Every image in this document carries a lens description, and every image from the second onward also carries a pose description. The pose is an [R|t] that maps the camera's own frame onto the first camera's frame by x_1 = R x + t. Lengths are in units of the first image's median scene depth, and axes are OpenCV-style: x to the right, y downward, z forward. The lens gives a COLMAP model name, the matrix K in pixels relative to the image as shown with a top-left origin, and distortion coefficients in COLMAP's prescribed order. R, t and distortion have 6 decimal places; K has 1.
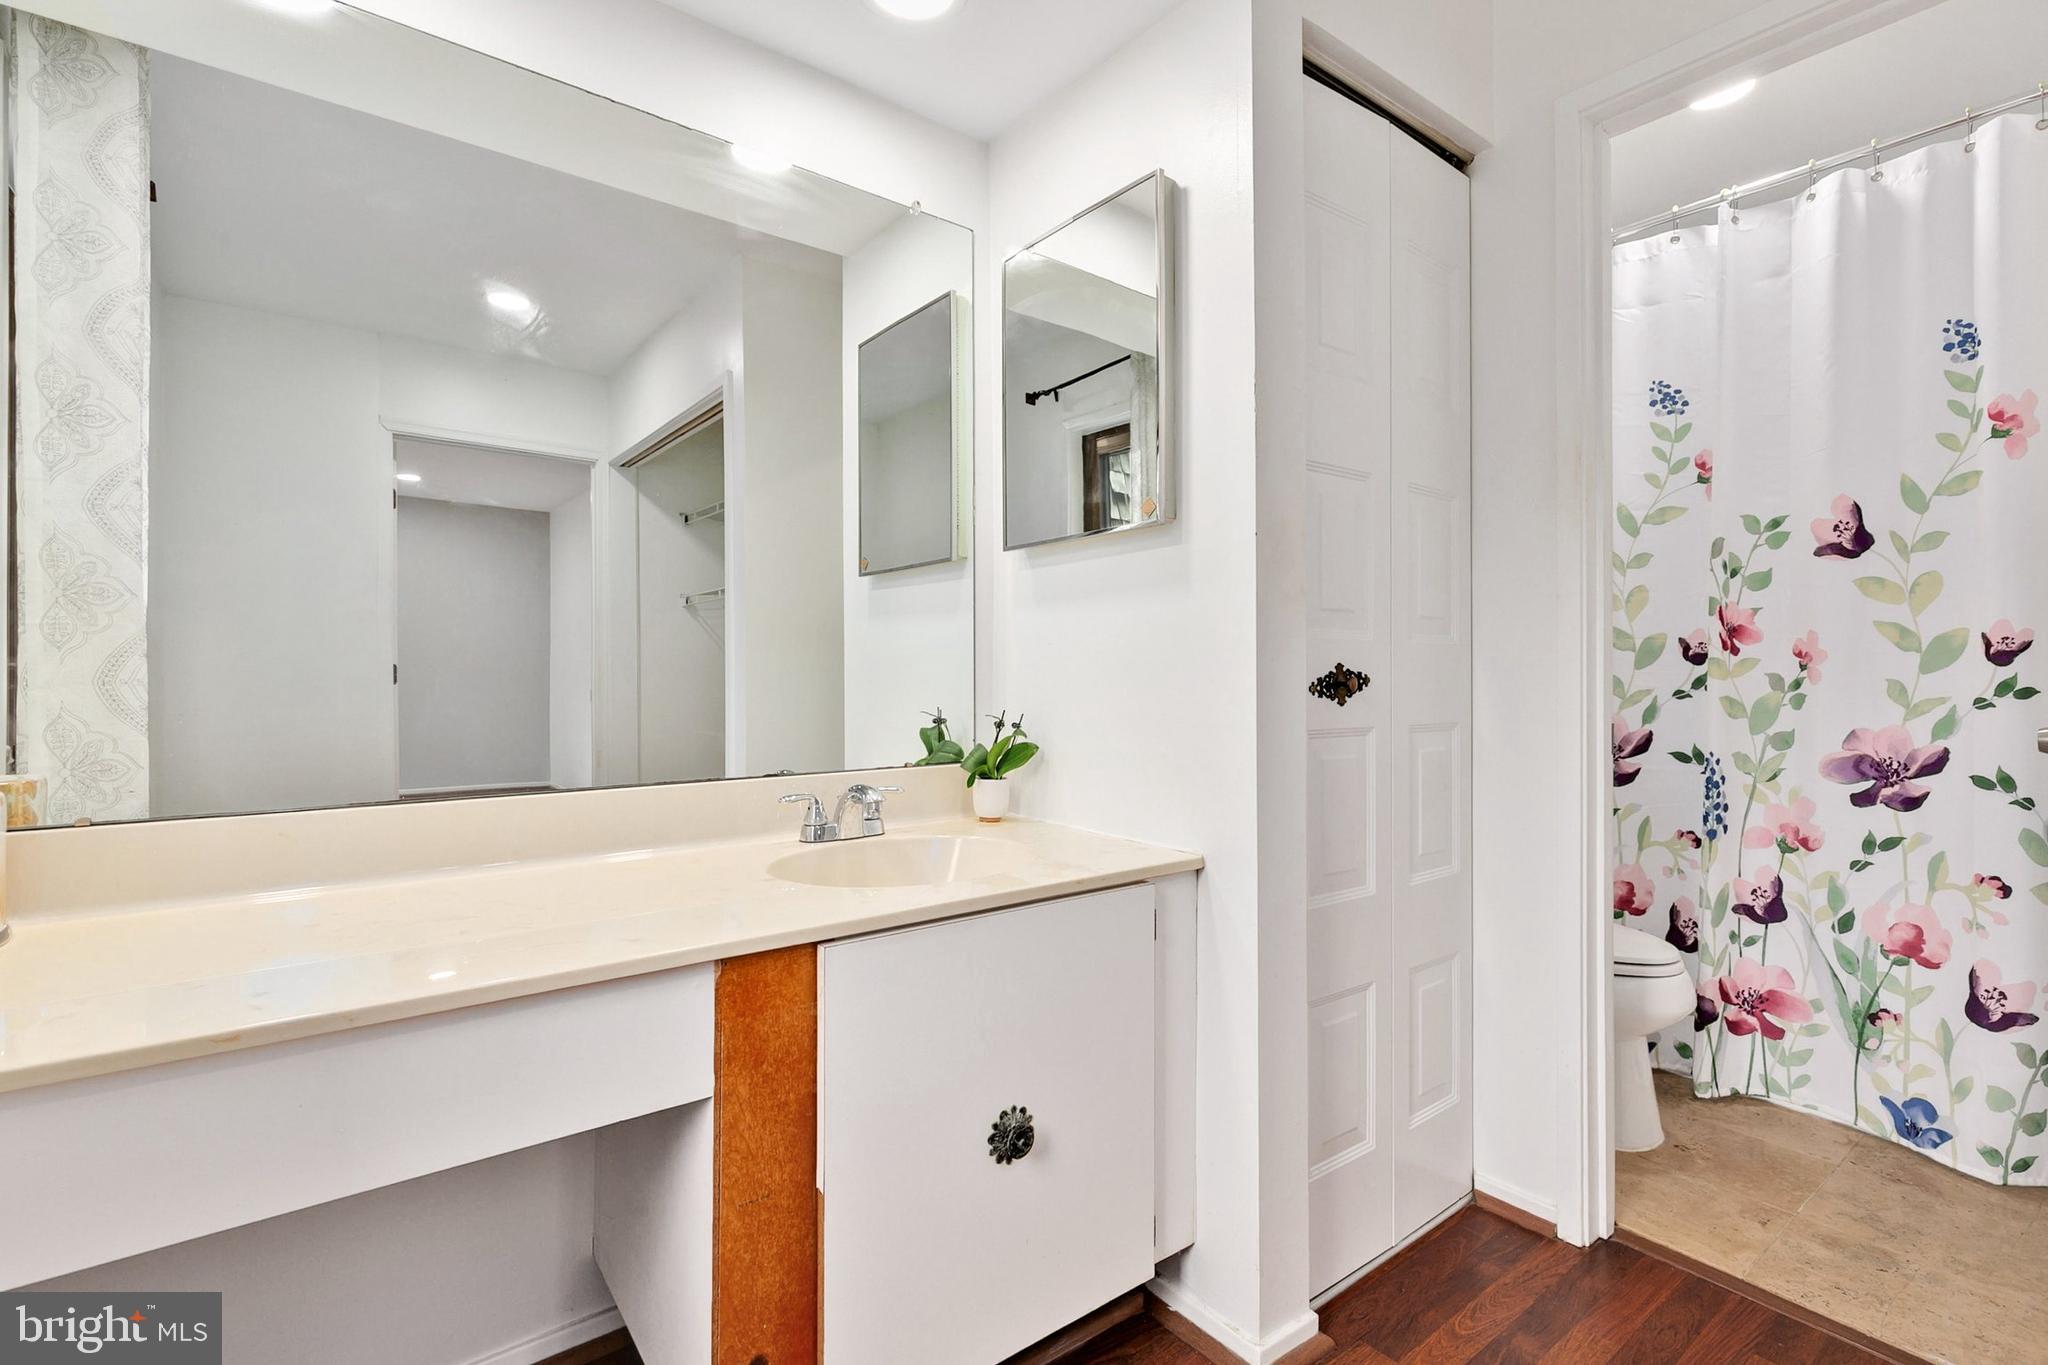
lens RADIAL K [[927.5, 0, 1012.5], [0, 927.5, 676.5], [0, 0, 1]] dist [0.007596, -0.001306]
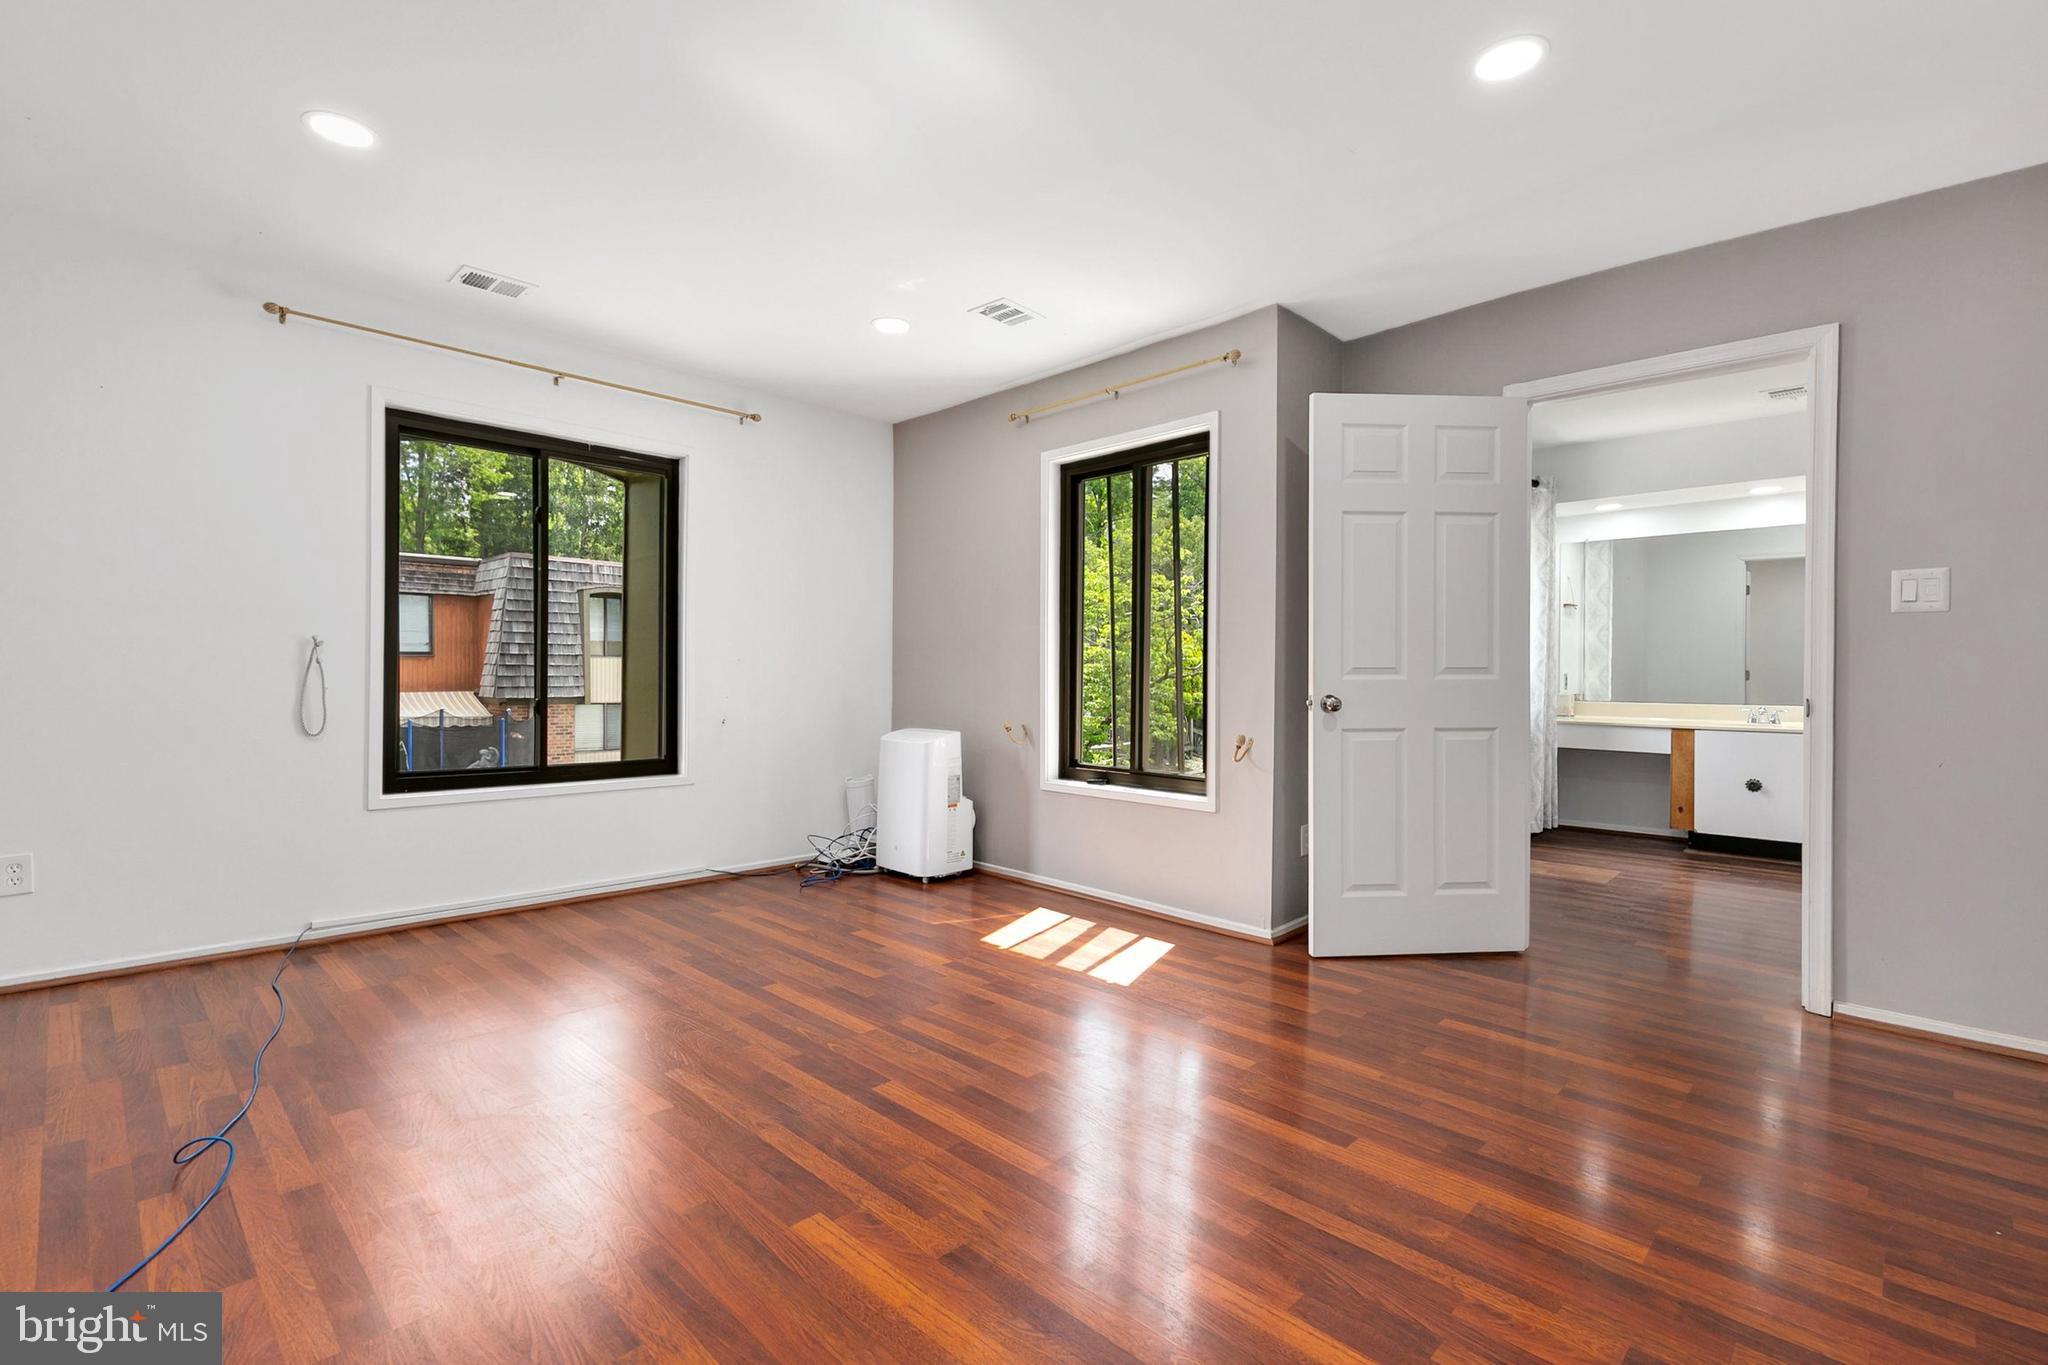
lens RADIAL K [[927.5, 0, 1022.2], [0, 927.5, 673.8], [0, 0, 1]] dist [0.007596, -0.001306]
pose [[0.148326, 0.001749, -0.988937, 2.915974], [-0.008954, 0.999960, 0.000425, 0.013281], [0.988898, 0.008792, 0.148336, -2.304233]]
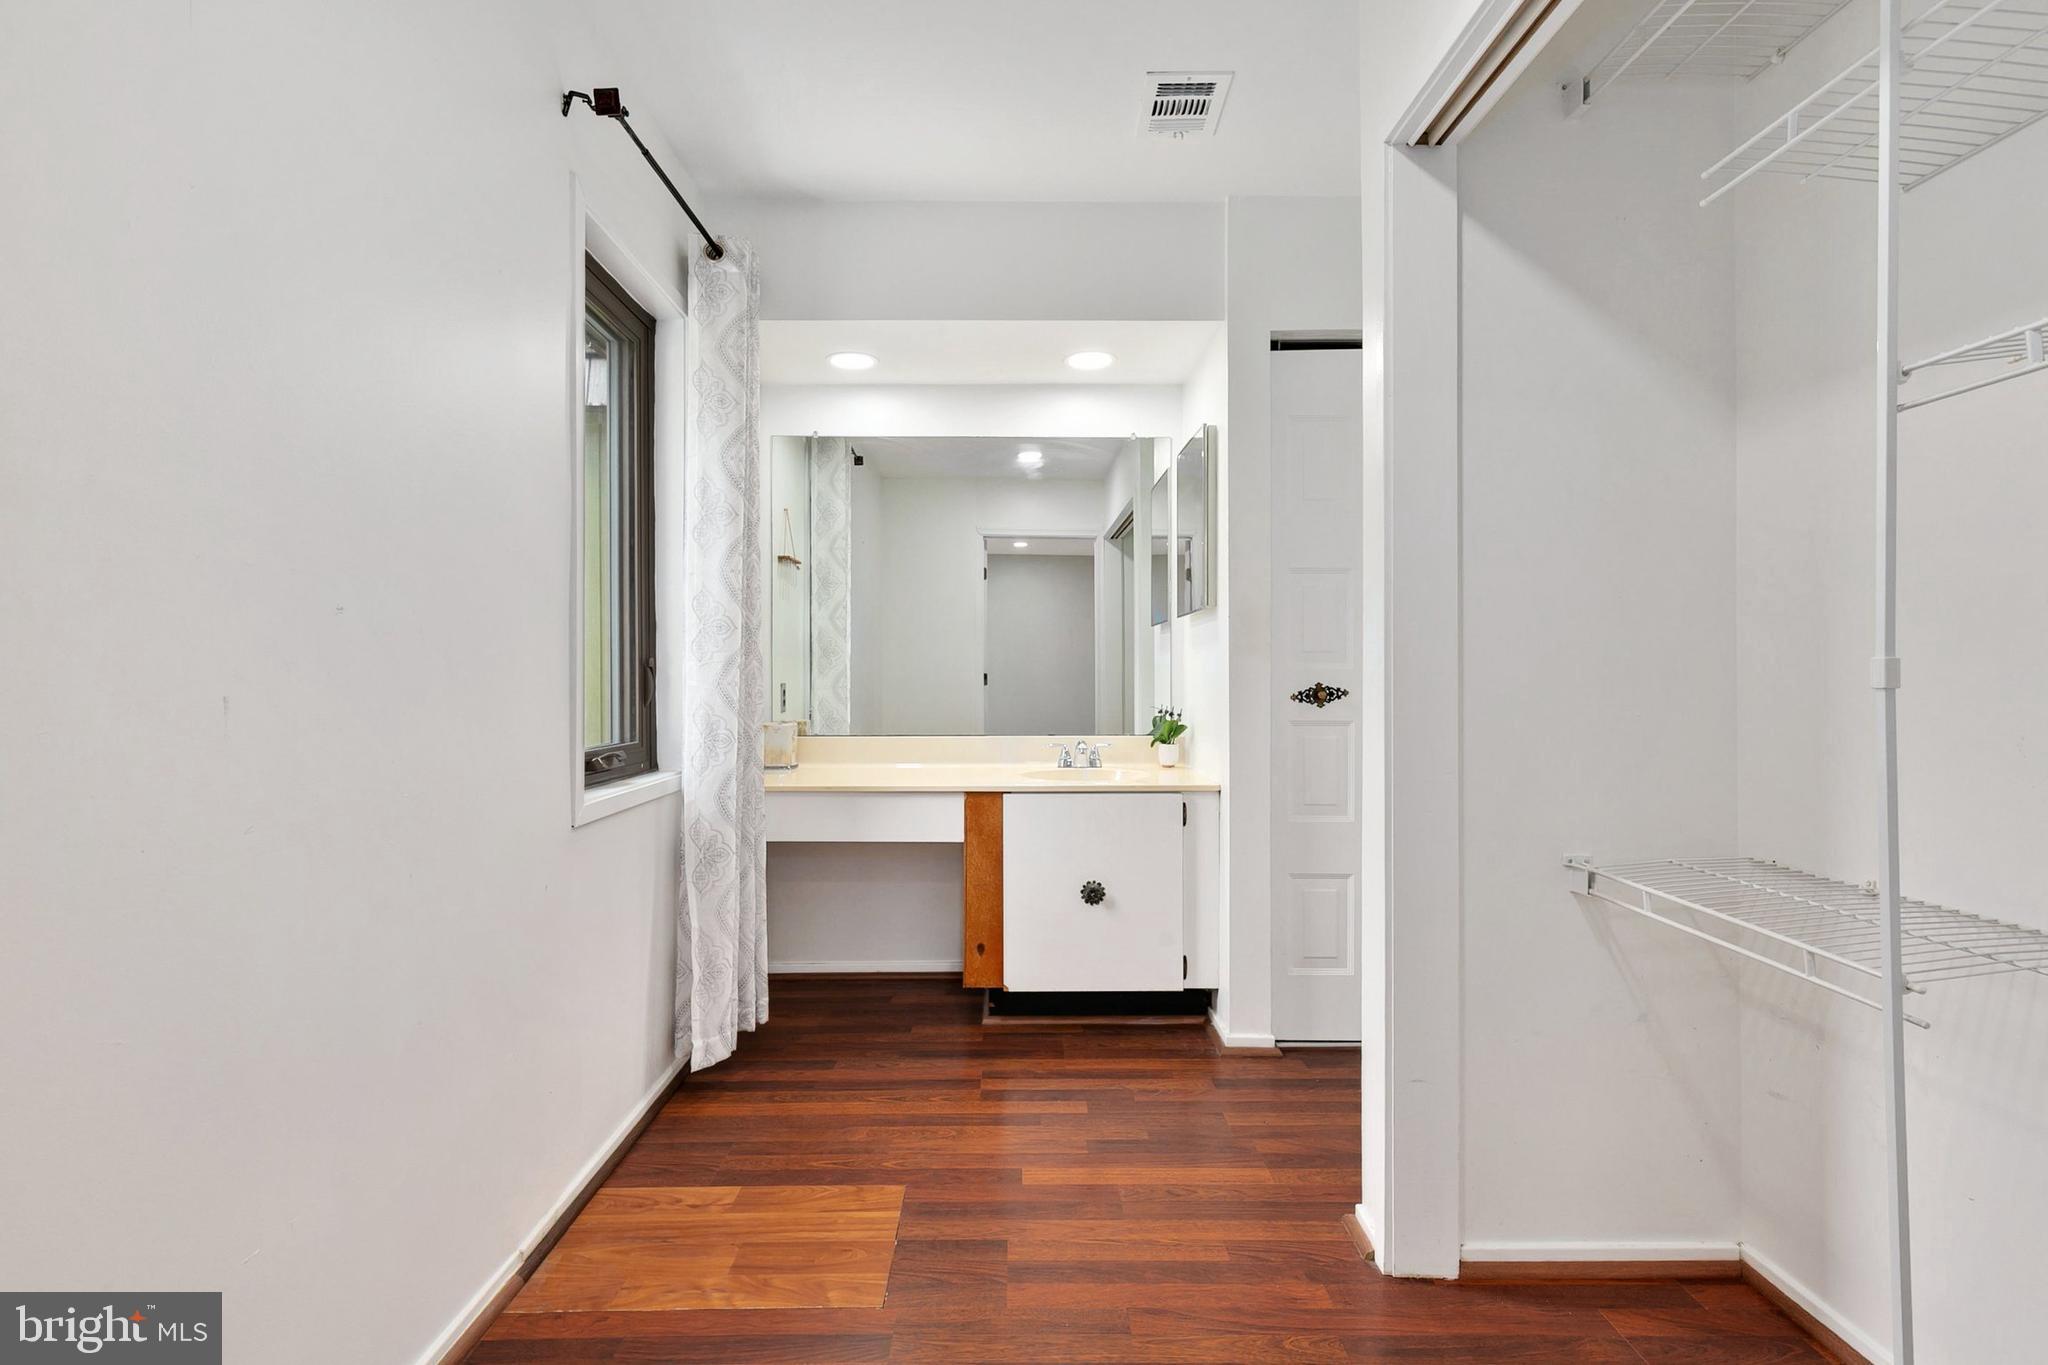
lens RADIAL K [[927.5, 0, 1024.1], [0, 927.5, 671.7], [0, 0, 1]] dist [0.007596, -0.001306]
pose [[0.800863, -0.000877, -0.598847, 0.964811], [-0.001337, 0.999994, -0.003253, -0.029090], [0.598846, 0.003406, 0.800857, -0.721163]]
